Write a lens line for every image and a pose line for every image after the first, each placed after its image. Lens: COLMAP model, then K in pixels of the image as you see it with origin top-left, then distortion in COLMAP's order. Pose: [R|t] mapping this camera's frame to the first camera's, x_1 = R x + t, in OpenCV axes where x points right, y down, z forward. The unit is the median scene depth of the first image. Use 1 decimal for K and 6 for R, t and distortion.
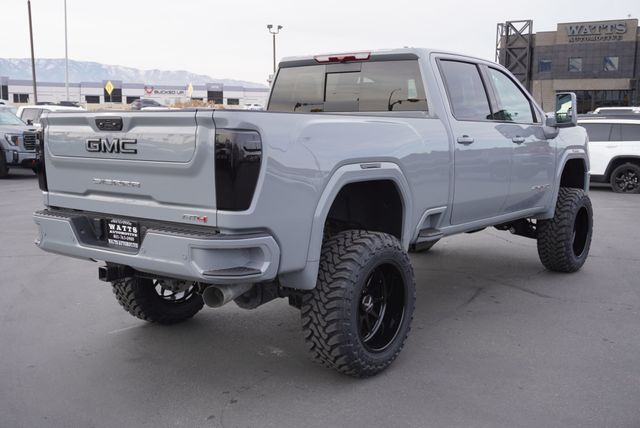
lens RADIAL K [[694.1, 0, 315.3], [0, 694.1, 217.4], [0, 0, 1]] dist [0.033645, 0.000000]
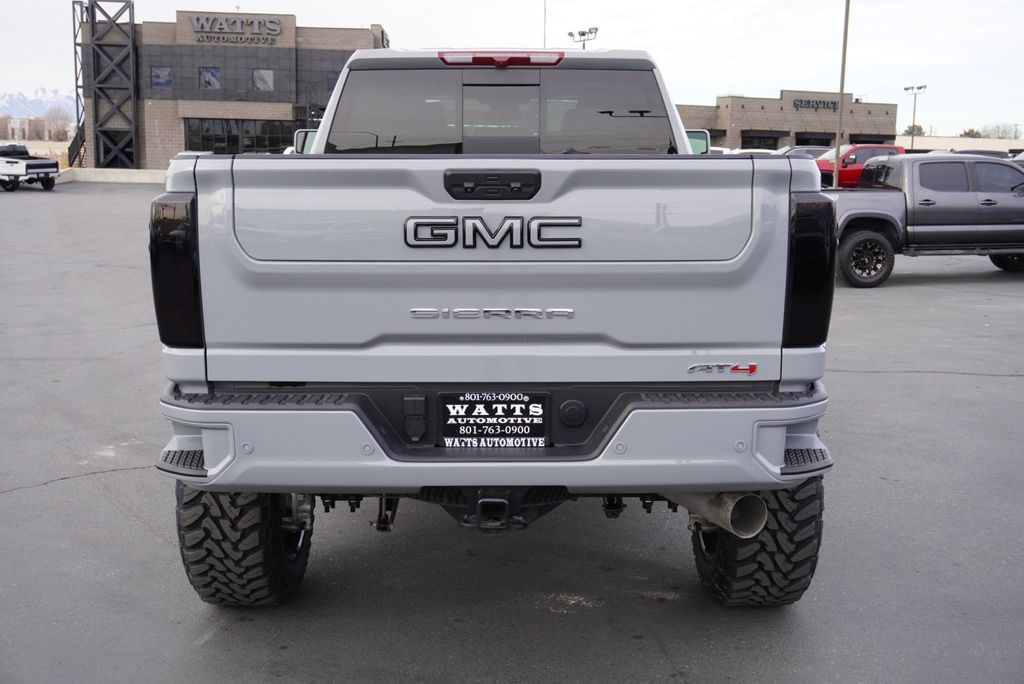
lens RADIAL K [[1110.5, 0, 509.4], [0, 1110.5, 337.5], [0, 0, 1]] dist [0.033645, 0.000000]
pose [[0.787439, -0.093150, 0.609313, -0.642631], [0.083857, 0.995514, 0.043820, -0.057518], [-0.610661, 0.016589, 0.791718, 0.366458]]
